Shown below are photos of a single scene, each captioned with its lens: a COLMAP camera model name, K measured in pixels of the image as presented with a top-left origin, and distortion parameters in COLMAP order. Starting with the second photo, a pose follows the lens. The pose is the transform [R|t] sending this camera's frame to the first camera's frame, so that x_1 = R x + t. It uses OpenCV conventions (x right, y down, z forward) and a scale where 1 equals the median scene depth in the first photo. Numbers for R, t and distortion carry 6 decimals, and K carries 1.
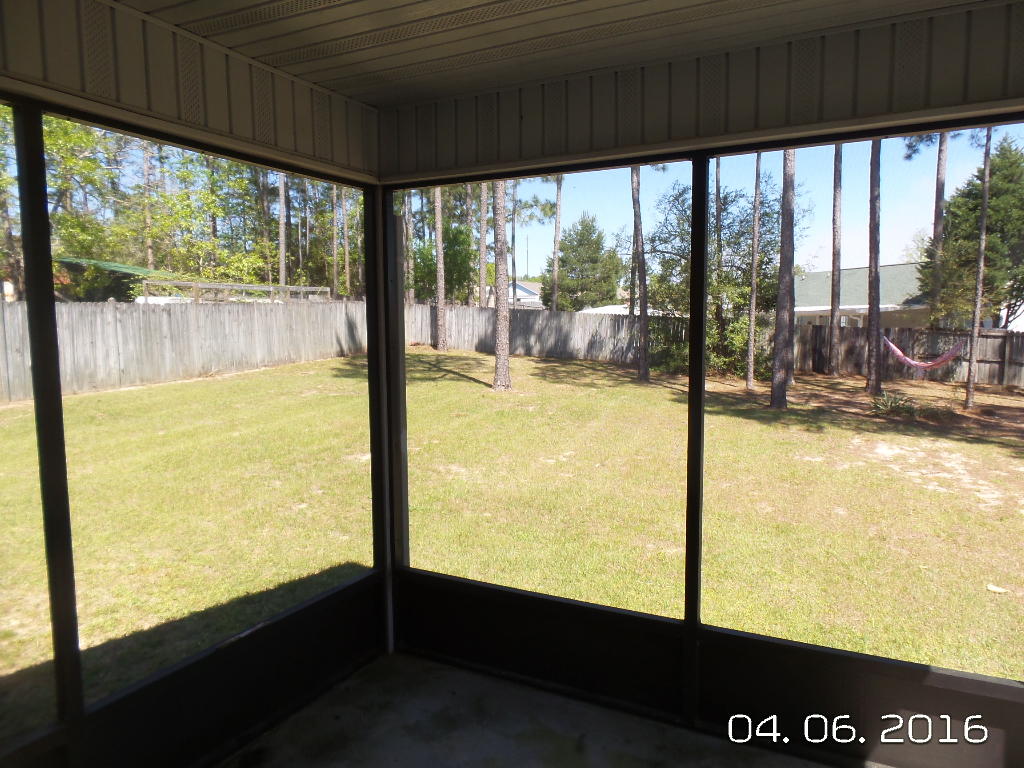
lens RADIAL K [[704.5, 0, 508.9], [0, 704.5, 391.3], [0, 0, 1]] dist [-0.008757, 0.006366]
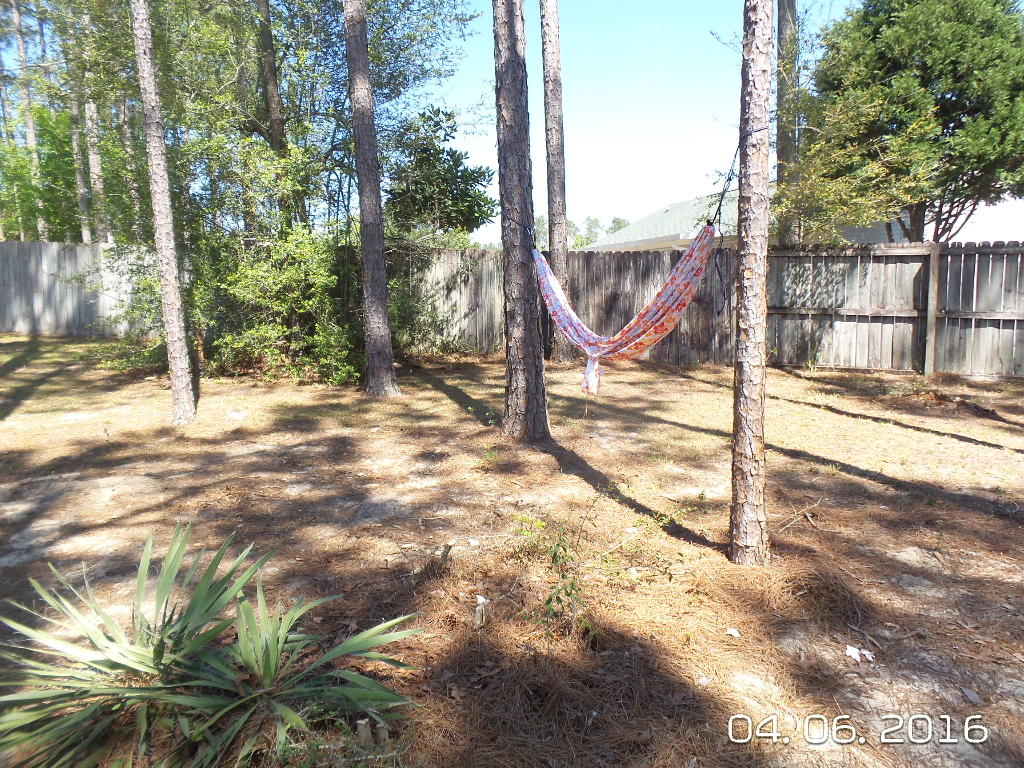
lens RADIAL K [[704.5, 0, 509.9], [0, 704.5, 379.1], [0, 0, 1]] dist [-0.008757, 0.006366]
pose [[0.997185, -0.039077, 0.063986, 0.421088], [0.037087, 0.998800, 0.032001, -0.028006], [-0.065159, -0.029538, 0.997438, 0.586634]]
